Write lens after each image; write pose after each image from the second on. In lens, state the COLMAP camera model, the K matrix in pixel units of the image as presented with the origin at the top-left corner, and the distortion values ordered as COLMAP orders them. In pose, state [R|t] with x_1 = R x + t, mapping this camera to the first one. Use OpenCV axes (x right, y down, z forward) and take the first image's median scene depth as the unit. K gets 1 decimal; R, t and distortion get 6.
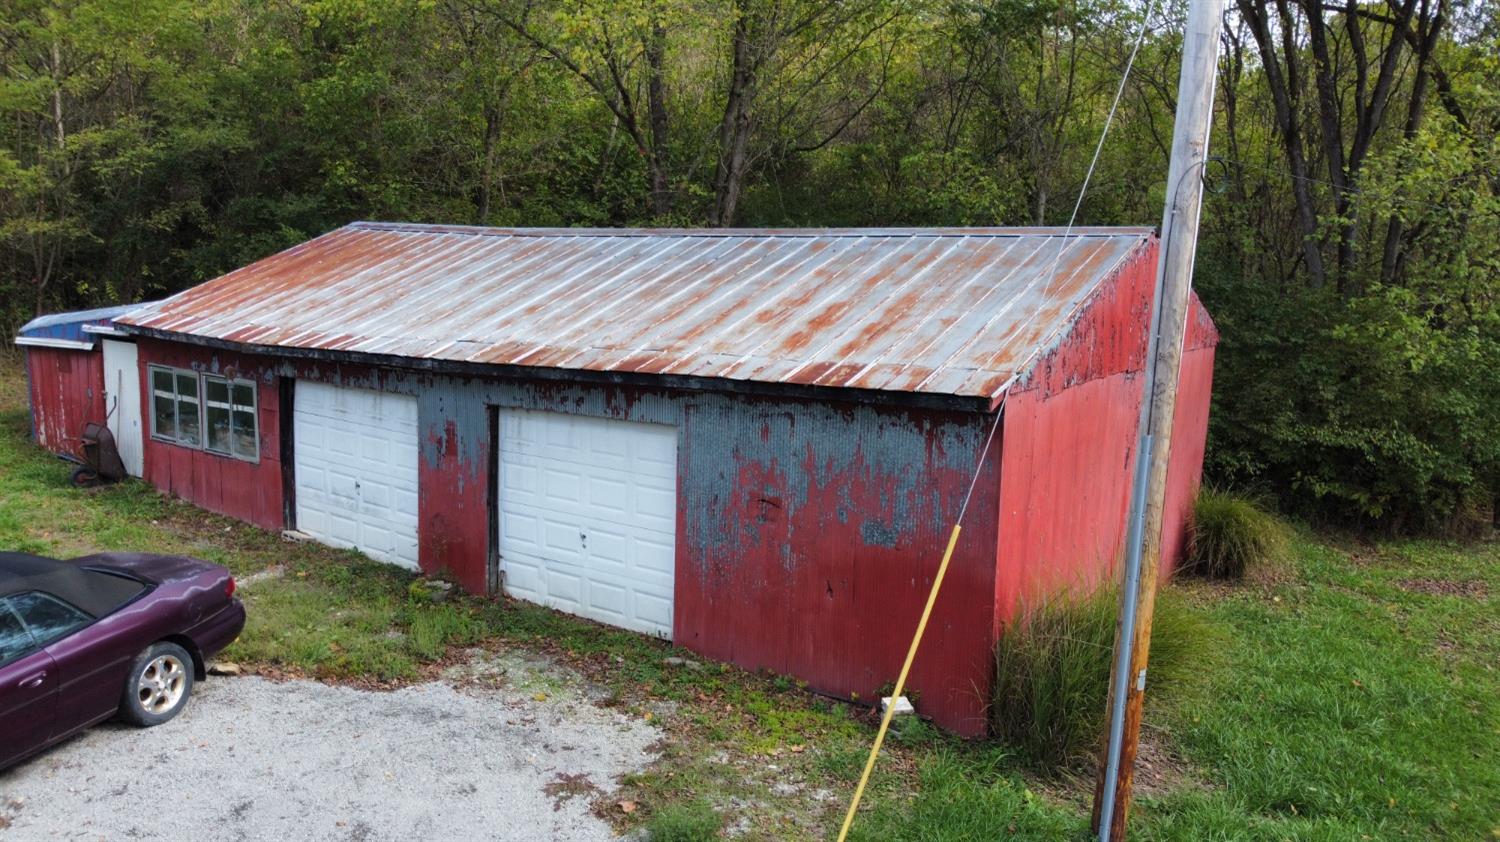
lens RADIAL K [[1144.1, 0, 753.5], [0, 1144.1, 418.5], [0, 0, 1]] dist [-0.012492, 0.002072]
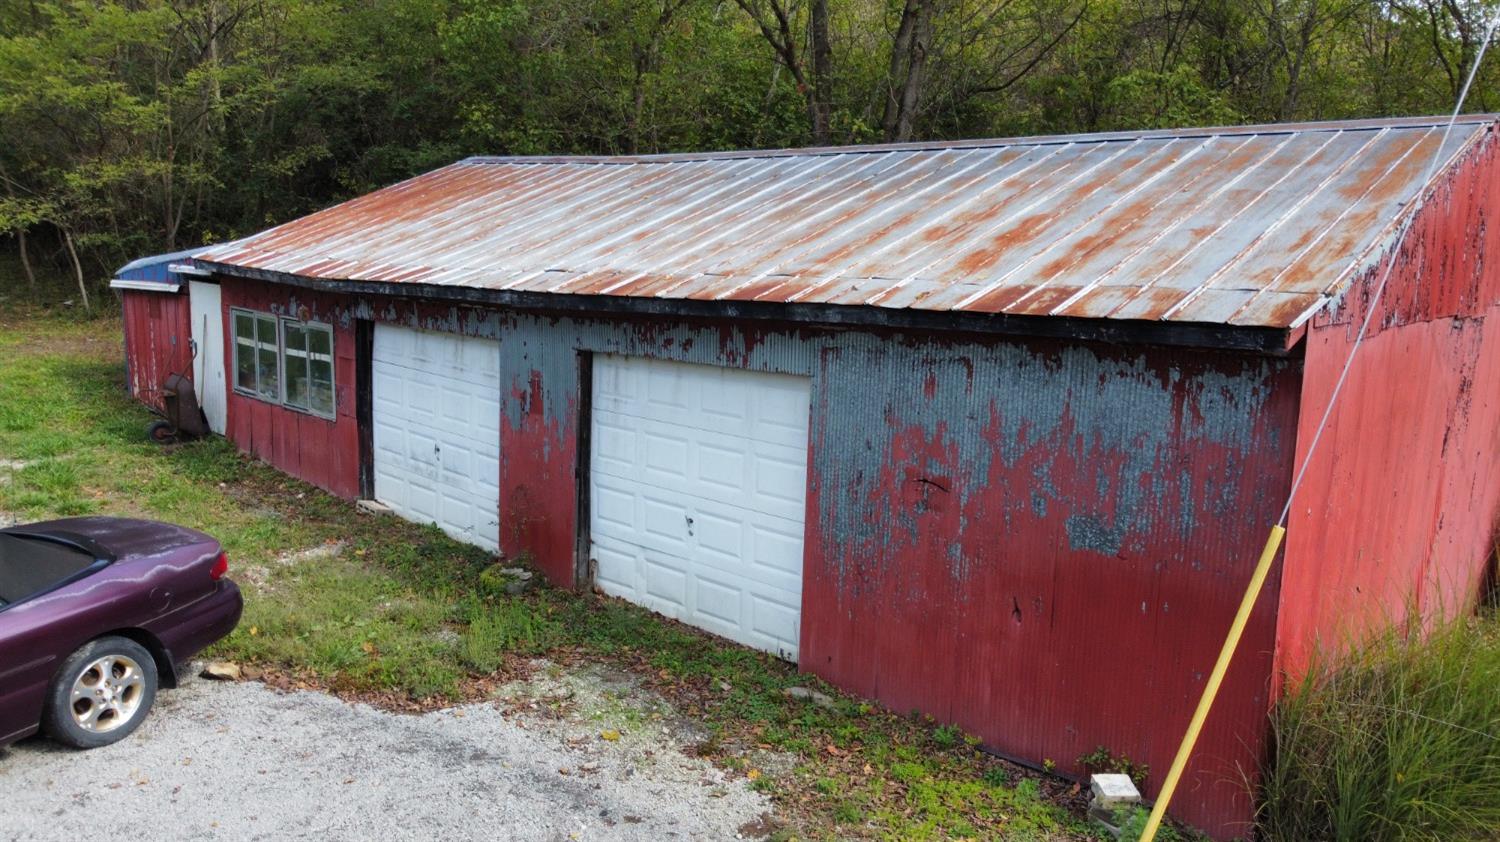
lens RADIAL K [[1144.1, 0, 745.3], [0, 1144.1, 421.9], [0, 0, 1]] dist [-0.012492, 0.002072]
pose [[0.987605, 0.027686, -0.154497, 0.006531], [-0.025740, 0.999562, 0.014576, 0.025386], [0.154833, -0.010419, 0.987886, 0.255550]]
